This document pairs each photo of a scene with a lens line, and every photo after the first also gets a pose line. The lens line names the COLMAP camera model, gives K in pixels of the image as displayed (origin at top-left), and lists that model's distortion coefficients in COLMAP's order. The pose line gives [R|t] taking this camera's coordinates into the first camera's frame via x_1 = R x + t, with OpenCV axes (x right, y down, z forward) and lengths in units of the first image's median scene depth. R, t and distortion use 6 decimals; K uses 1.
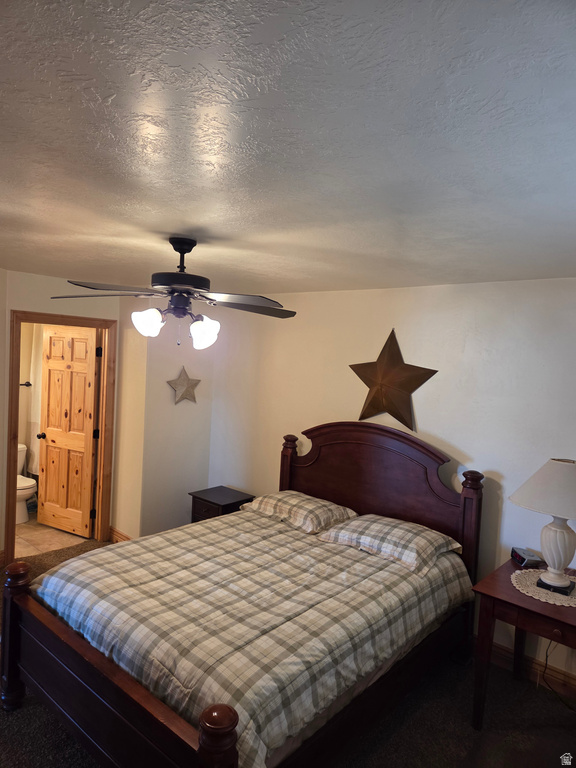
lens RADIAL K [[514.6, 0, 284.5], [0, 514.6, 382.0], [0, 0, 1]] dist [0.072422, -0.006028]
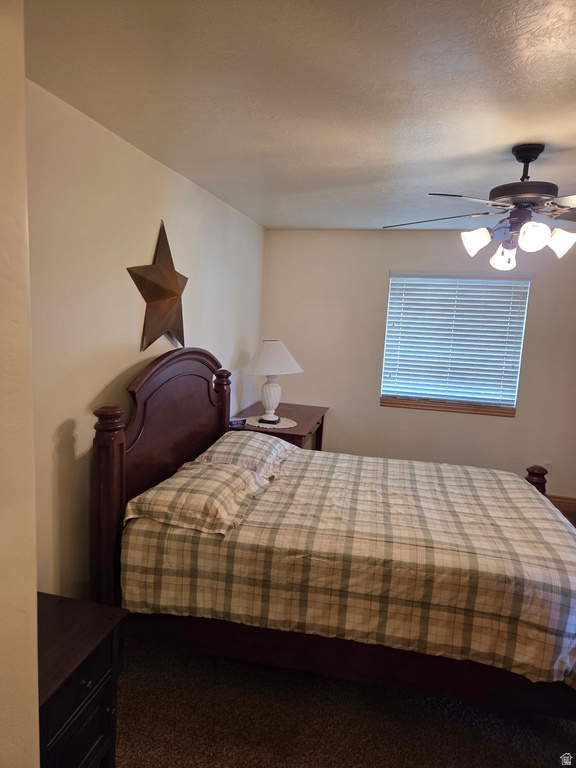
lens RADIAL K [[514.6, 0, 285.8], [0, 514.6, 382.6], [0, 0, 1]] dist [0.072422, -0.006028]
pose [[-0.476481, -0.201571, 0.855766, -0.592091], [-0.024913, 0.976068, 0.216036, -0.041462], [-0.878832, 0.081617, -0.470099, 1.251918]]
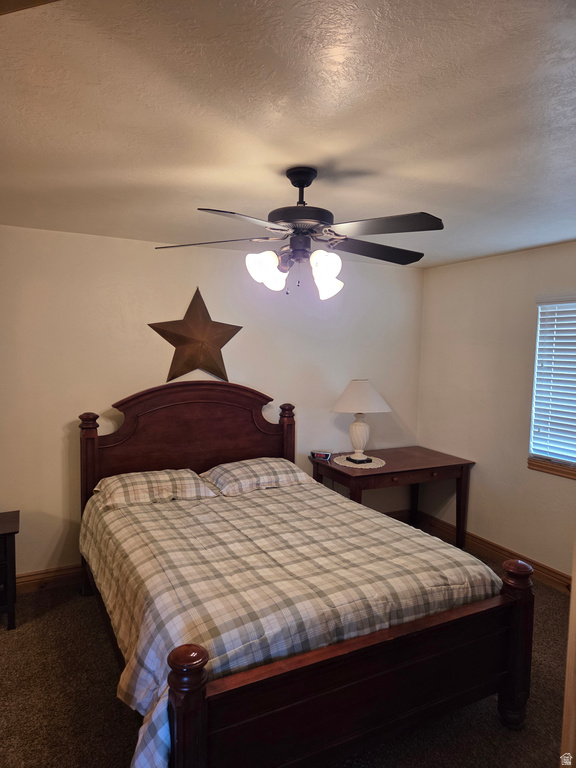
lens RADIAL K [[514.6, 0, 275.2], [0, 514.6, 377.7], [0, 0, 1]] dist [0.072422, -0.006028]
pose [[0.375877, -0.113729, 0.919664, -0.719023], [0.061240, 0.993319, 0.097809, -0.016004], [-0.924644, 0.019556, 0.380331, 0.481510]]
